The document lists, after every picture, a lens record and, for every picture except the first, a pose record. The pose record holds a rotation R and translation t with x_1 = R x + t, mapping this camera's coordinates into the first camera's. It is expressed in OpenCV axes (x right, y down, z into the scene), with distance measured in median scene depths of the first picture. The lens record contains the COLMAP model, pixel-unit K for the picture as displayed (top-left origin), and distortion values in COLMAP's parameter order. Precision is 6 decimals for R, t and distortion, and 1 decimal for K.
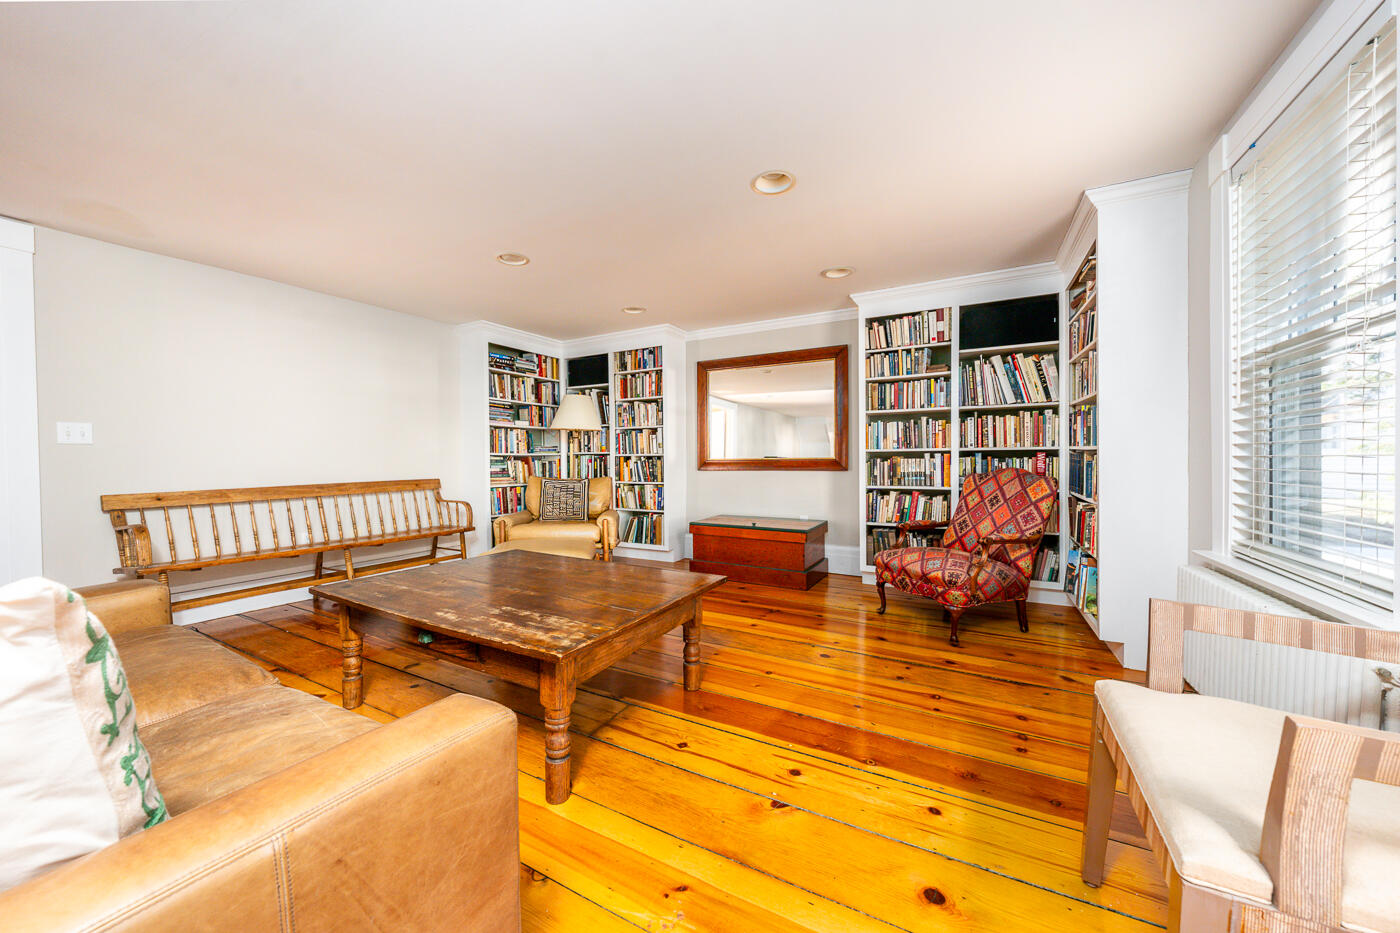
lens RADIAL K [[595.4, 0, 579.1], [0, 595.4, 465.1], [0, 0, 1]] dist [0.000757, 0.000046]
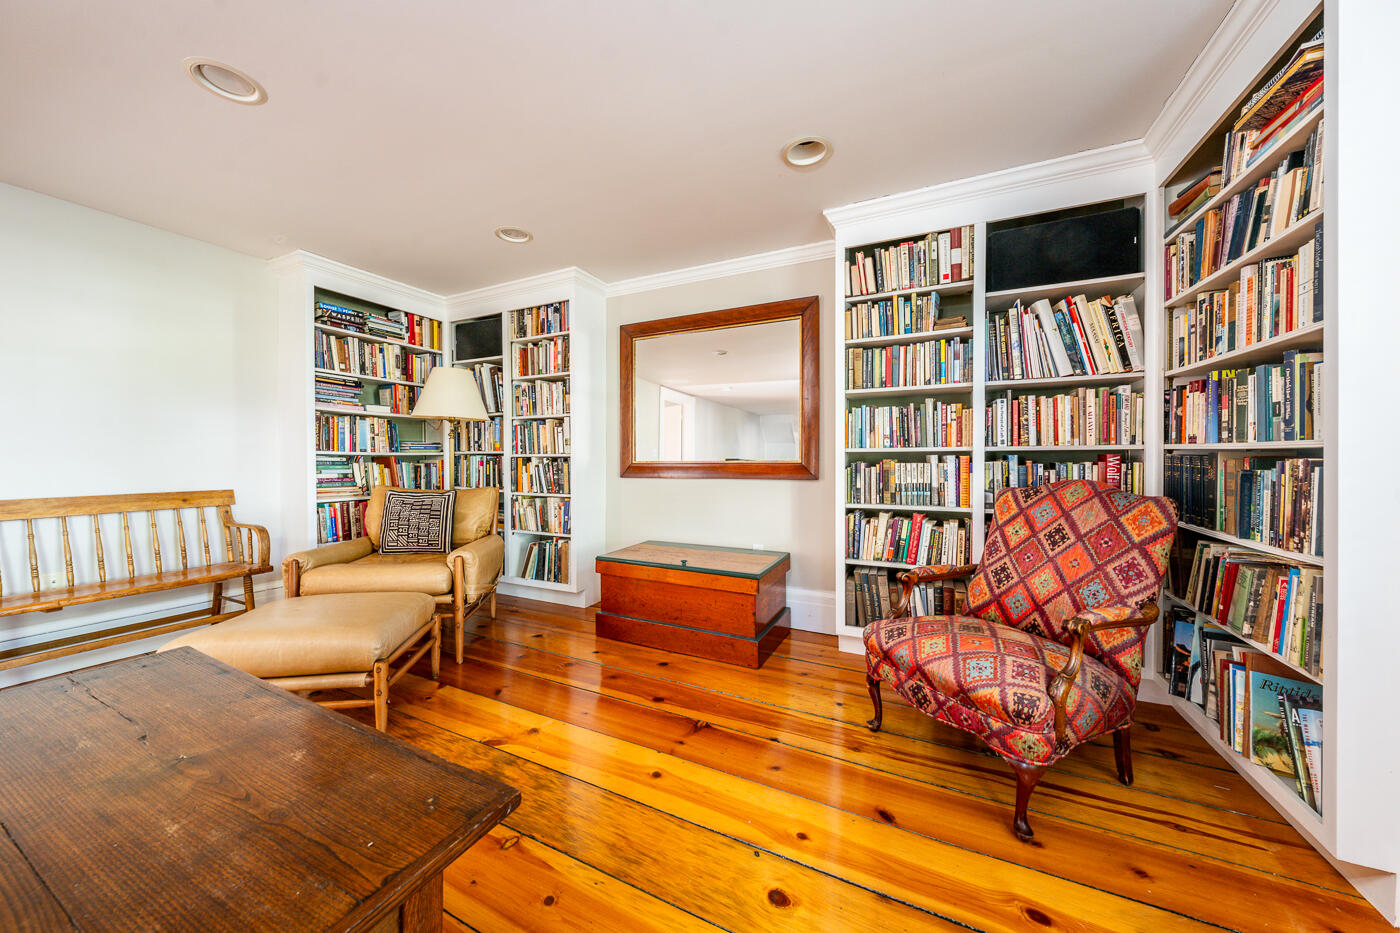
lens RADIAL K [[480.5, 0, 695.5], [0, 480.5, 464.4], [0, 0, 1]] dist [0.000824, 0.000016]
pose [[0.982520, 0.003446, 0.186125, 0.220662], [-0.003127, 0.999993, -0.002011, -0.007211], [-0.186130, 0.001394, 0.982524, 0.509344]]
